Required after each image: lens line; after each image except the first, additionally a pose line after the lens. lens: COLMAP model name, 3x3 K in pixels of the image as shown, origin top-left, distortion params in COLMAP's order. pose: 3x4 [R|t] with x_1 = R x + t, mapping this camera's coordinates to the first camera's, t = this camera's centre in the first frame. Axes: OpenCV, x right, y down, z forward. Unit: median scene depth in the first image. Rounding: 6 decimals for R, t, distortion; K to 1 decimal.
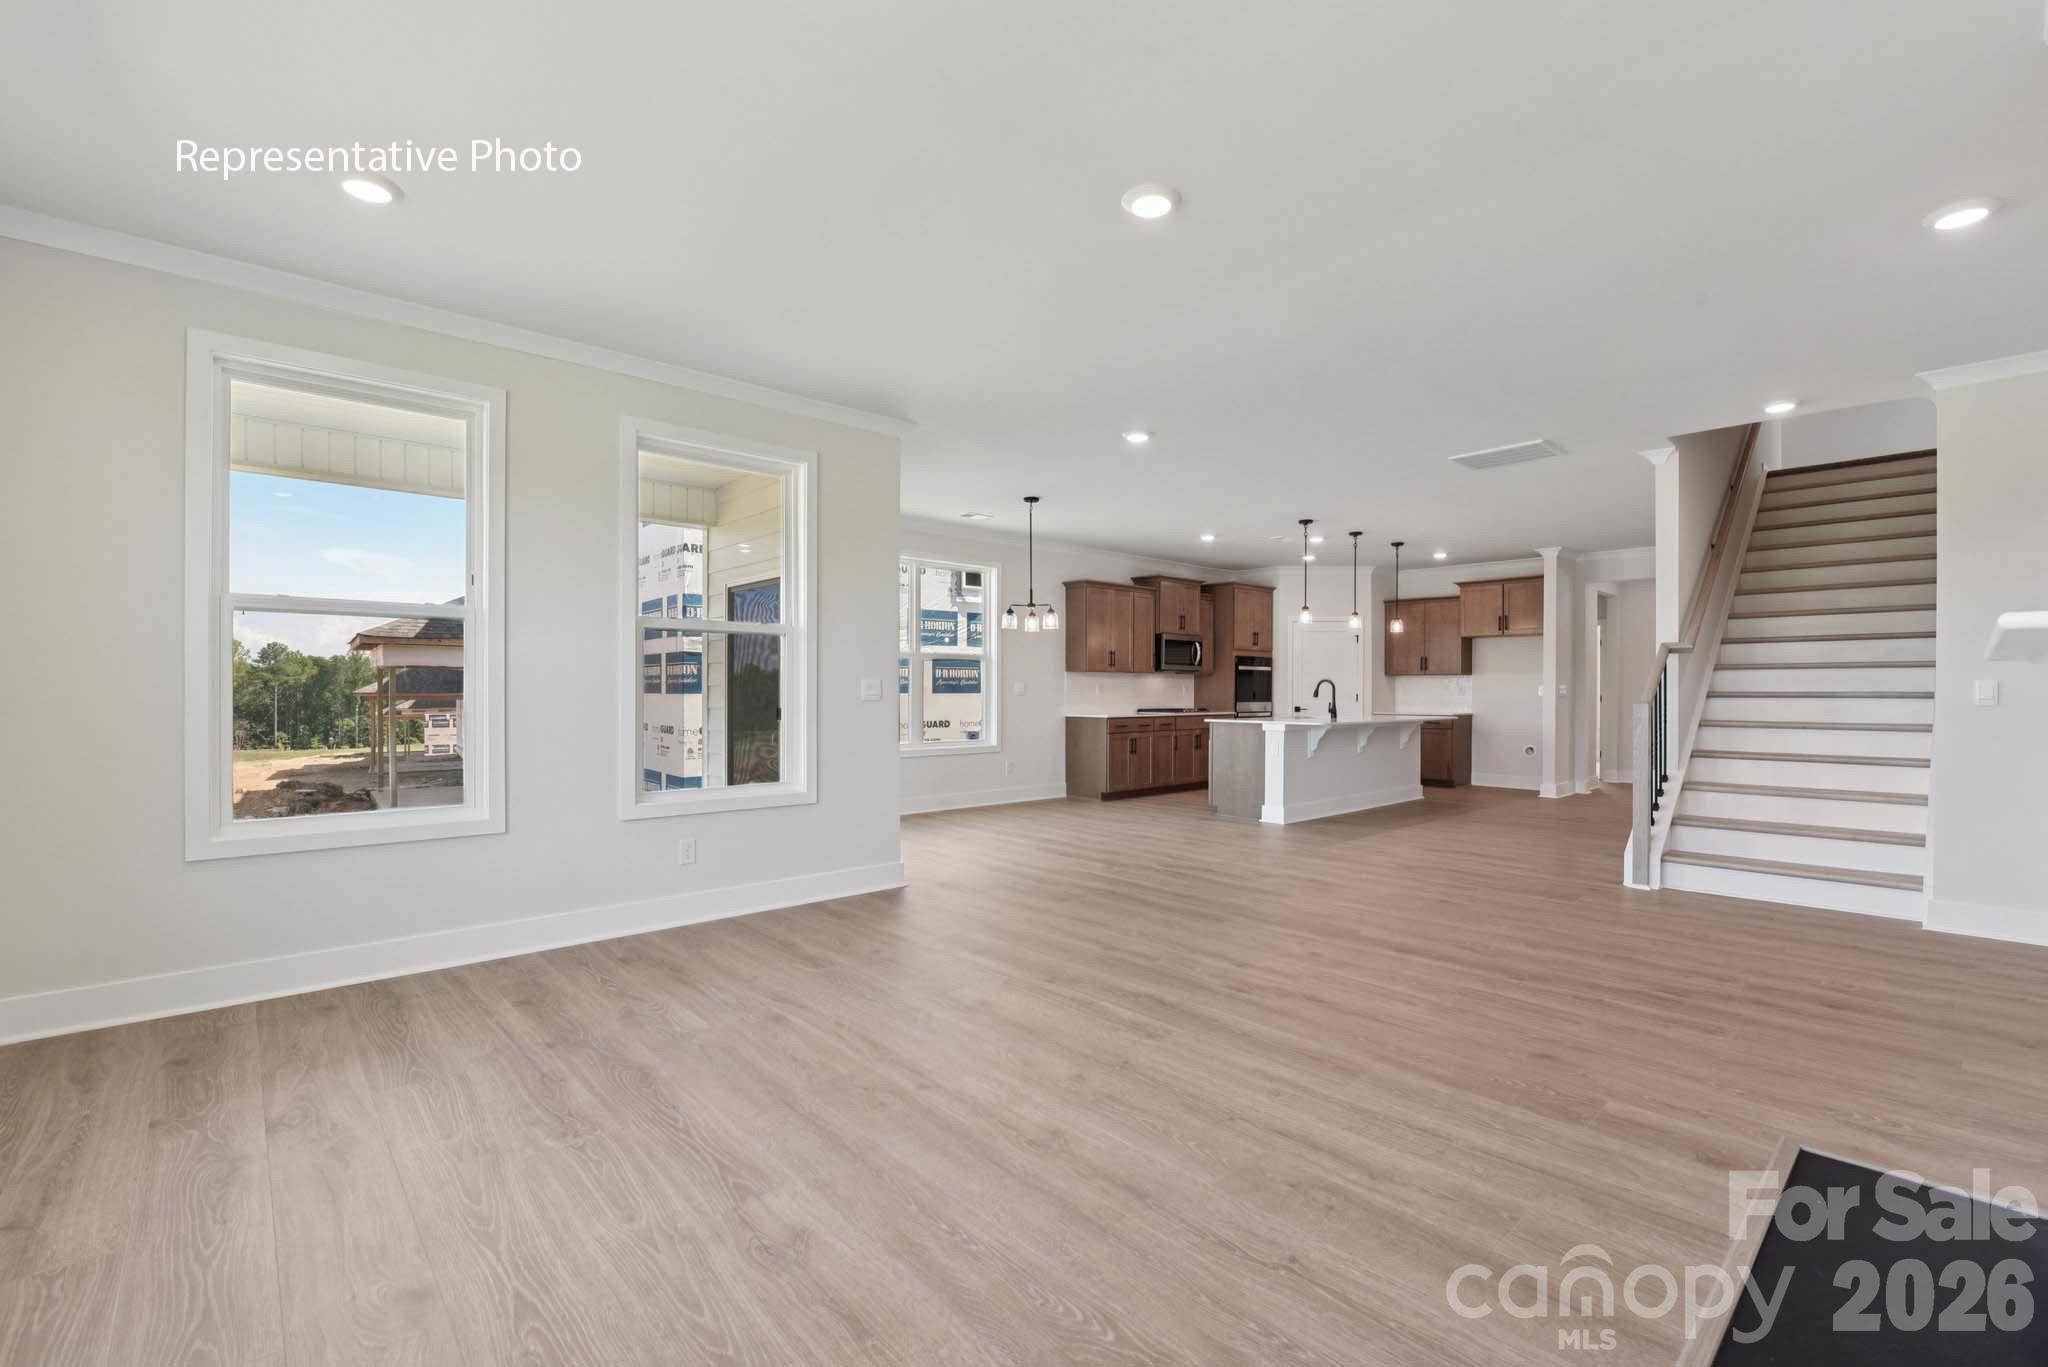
lens RADIAL K [[872.6, 0, 1018.8], [0, 872.6, 690.8], [0, 0, 1]] dist [-0.006148, -0.000864]
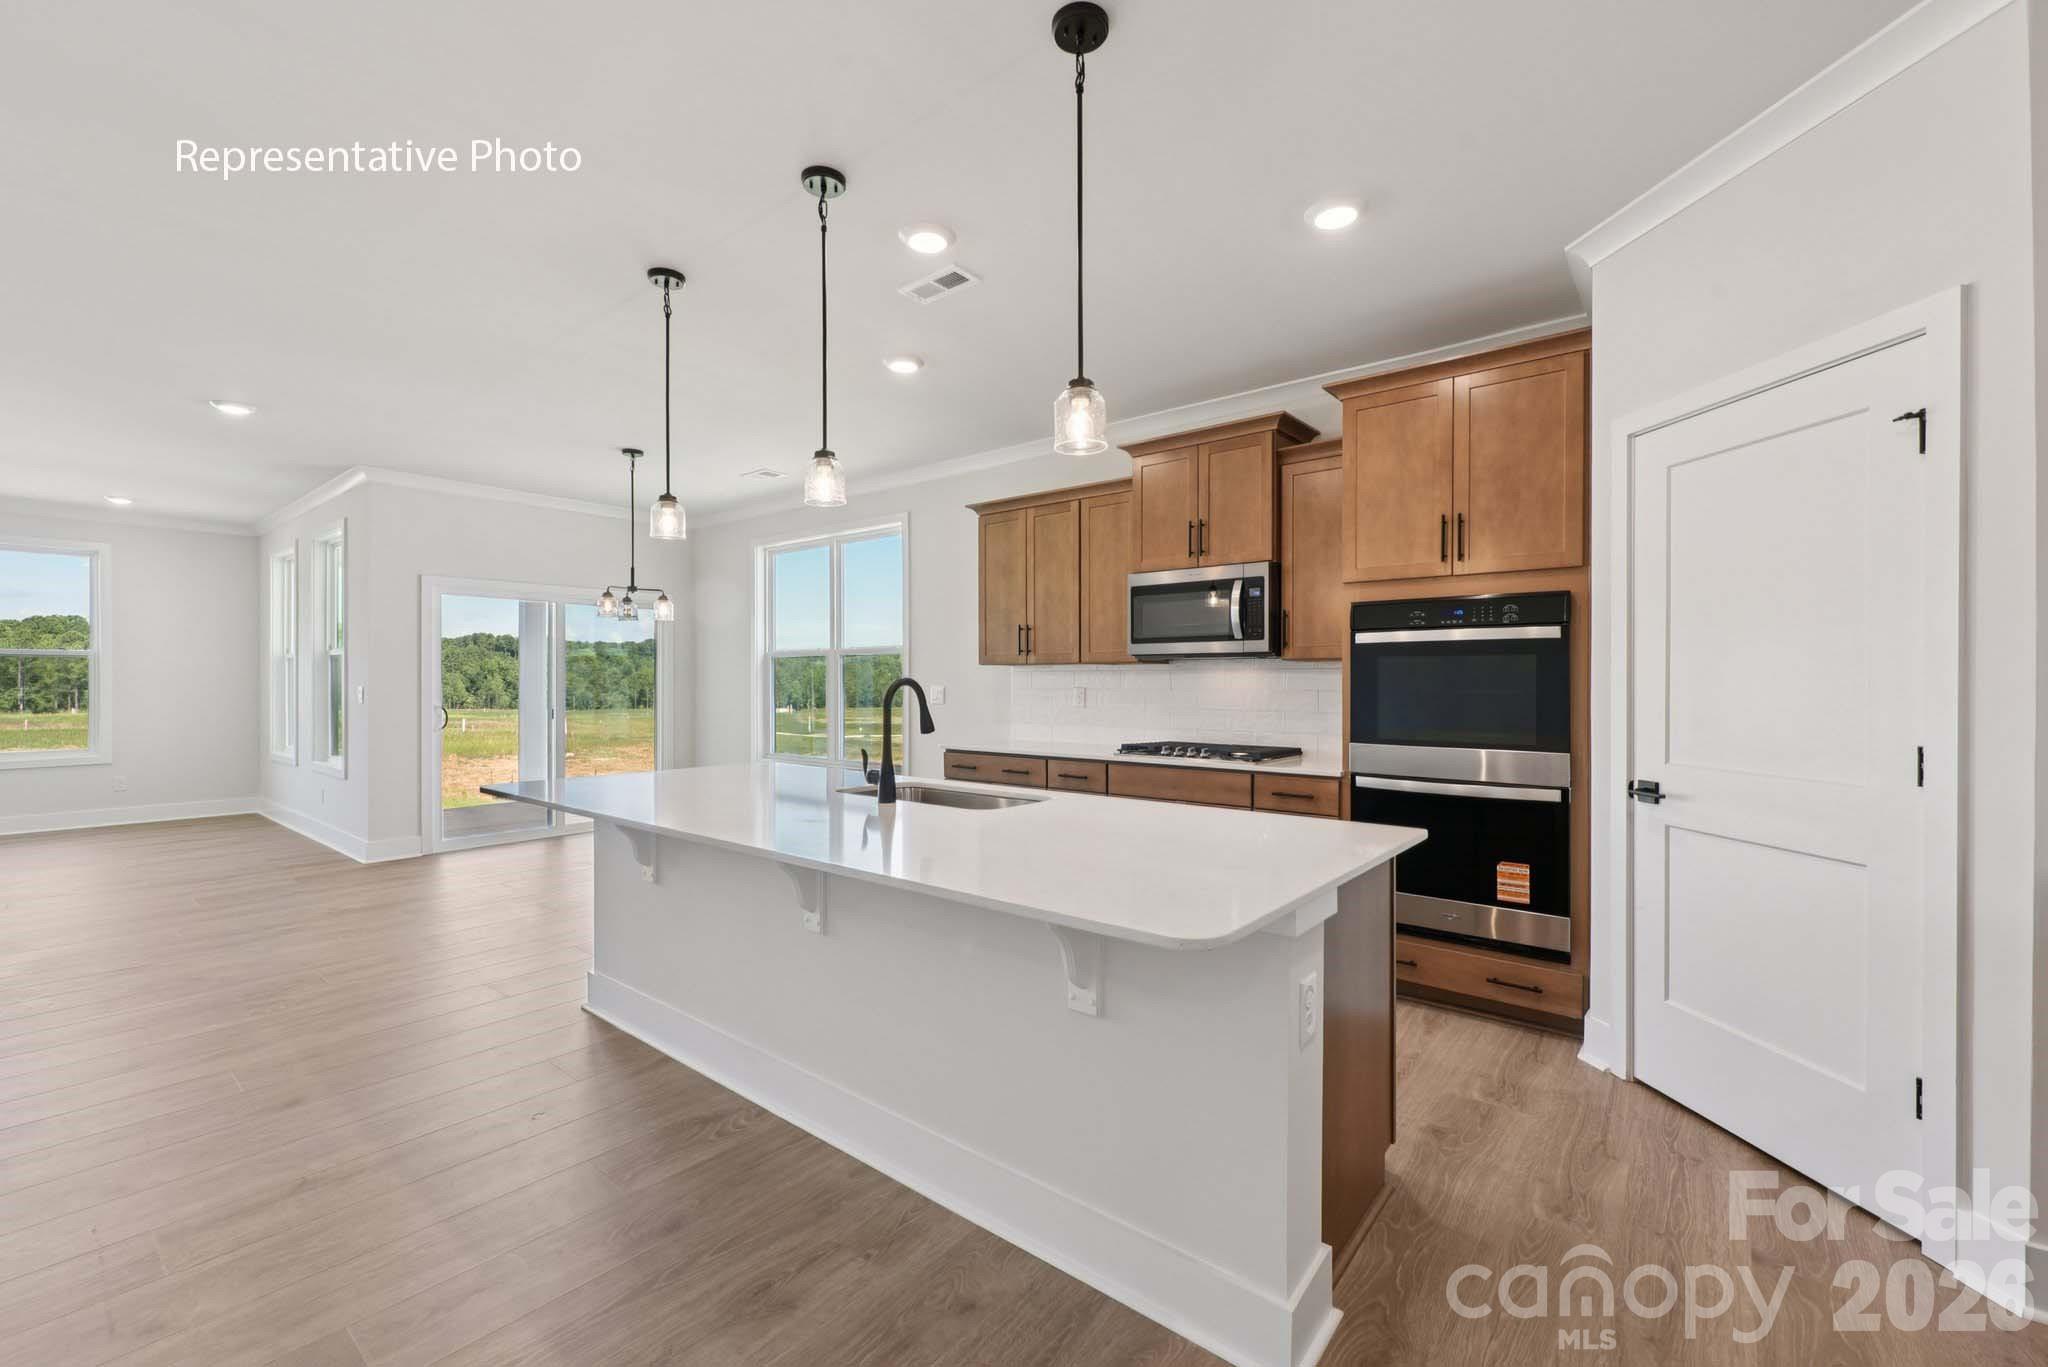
lens RADIAL K [[872.6, 0, 1038.6], [0, 872.6, 679.2], [0, 0, 1]] dist [-0.006148, -0.000864]
pose [[0.144954, -0.004099, -0.989430, 0.569509], [-0.002652, 0.999986, -0.004532, -0.009477], [0.989435, 0.003281, 0.144942, 0.850844]]
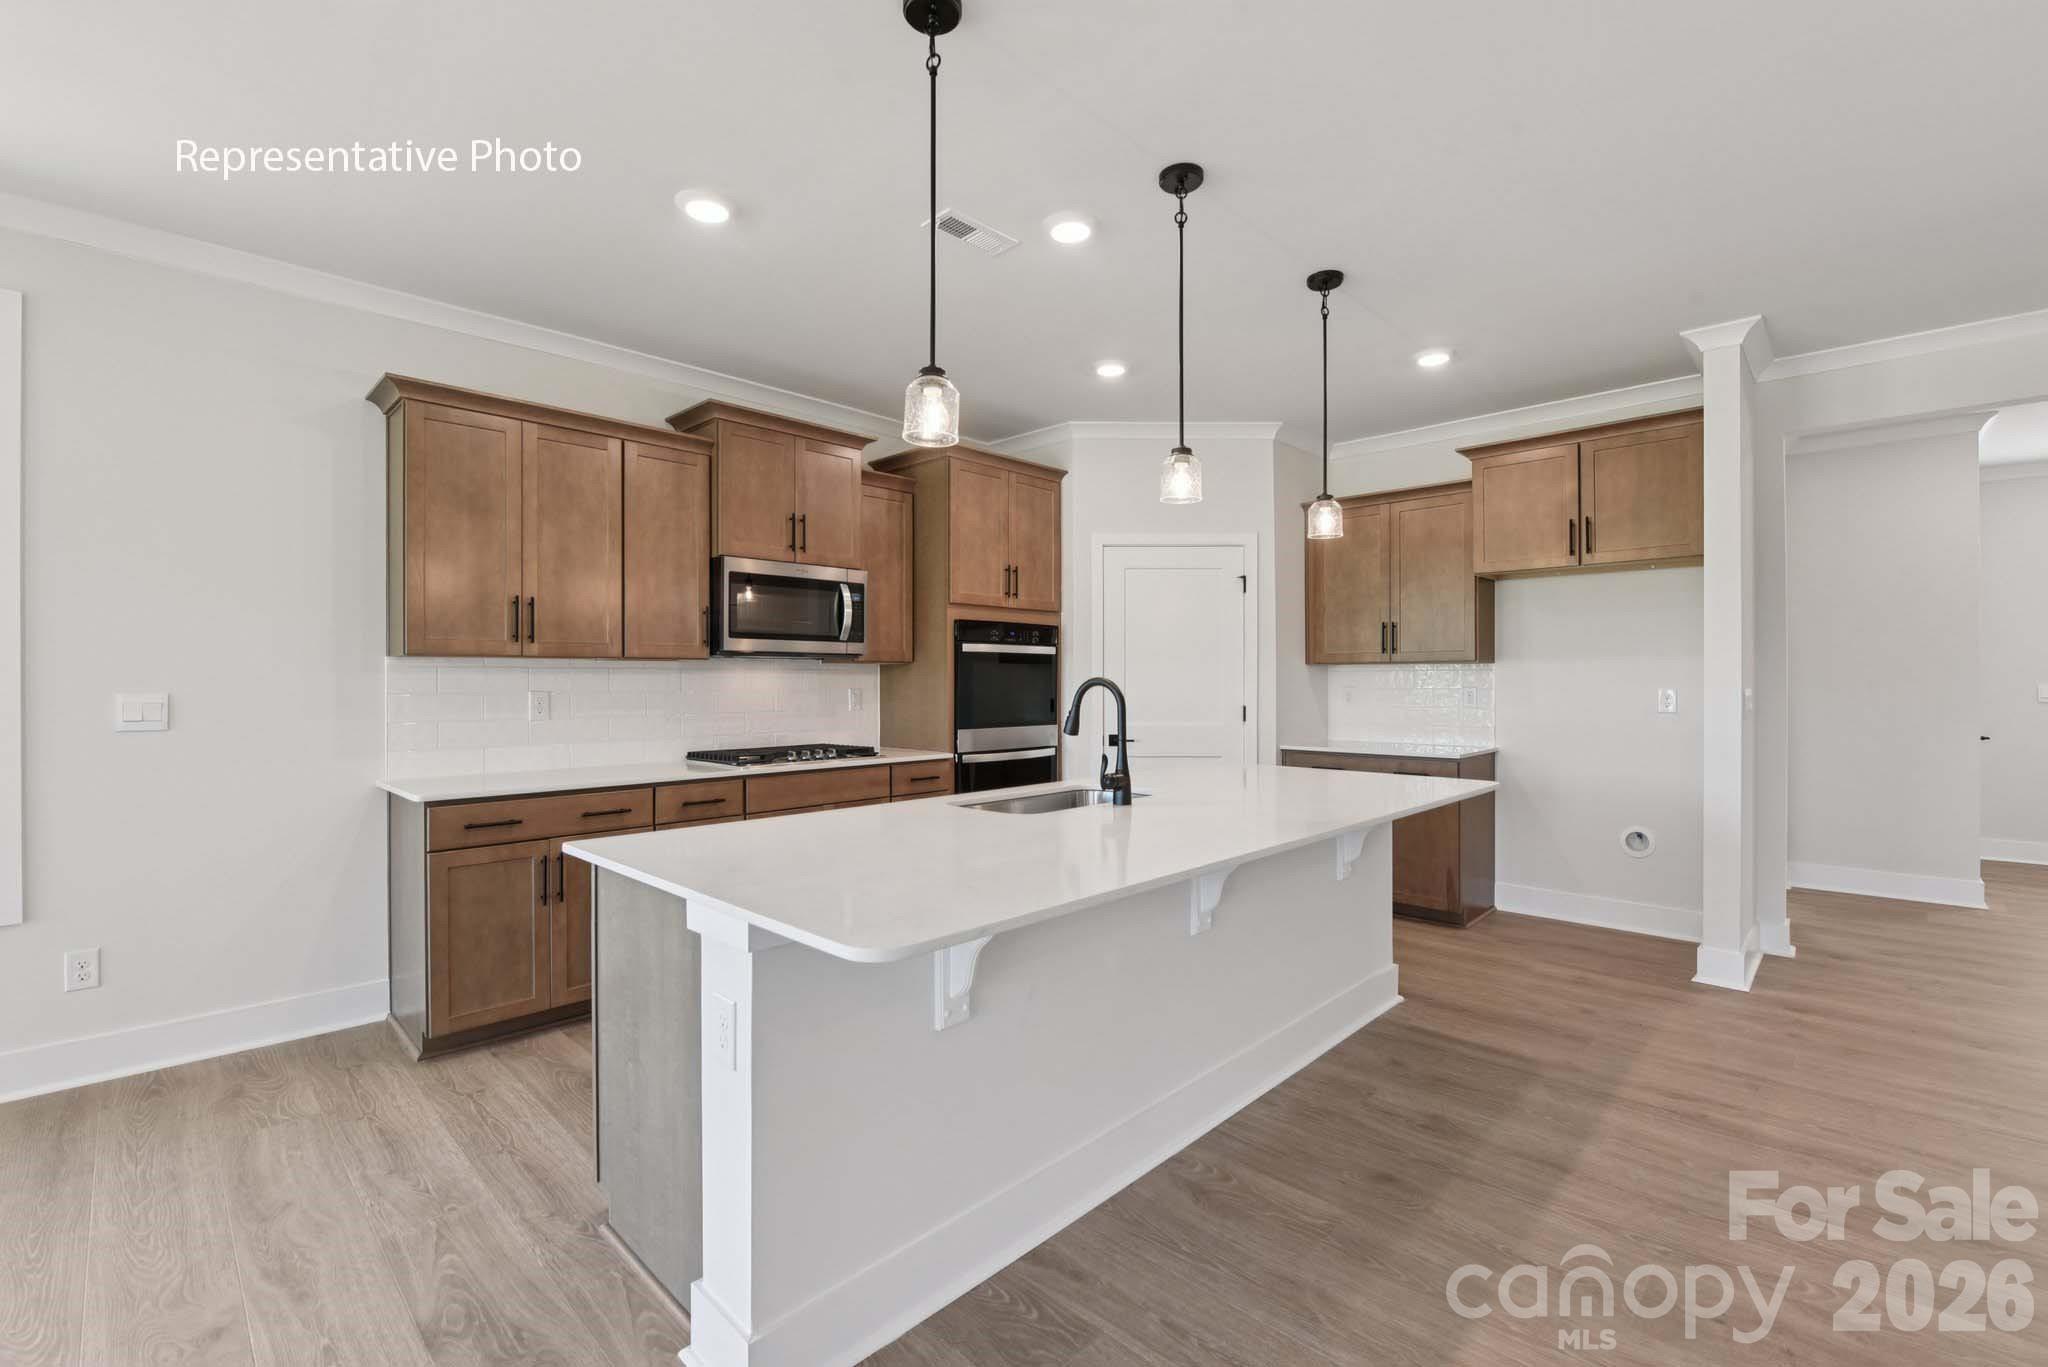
lens RADIAL K [[872.6, 0, 1031.3], [0, 872.6, 689.3], [0, 0, 1]] dist [-0.006148, -0.000864]
pose [[0.997625, -0.005658, 0.068646, 0.260905], [0.005253, 0.999968, 0.006083, -0.008951], [-0.068678, -0.005708, 0.997623, 0.590389]]
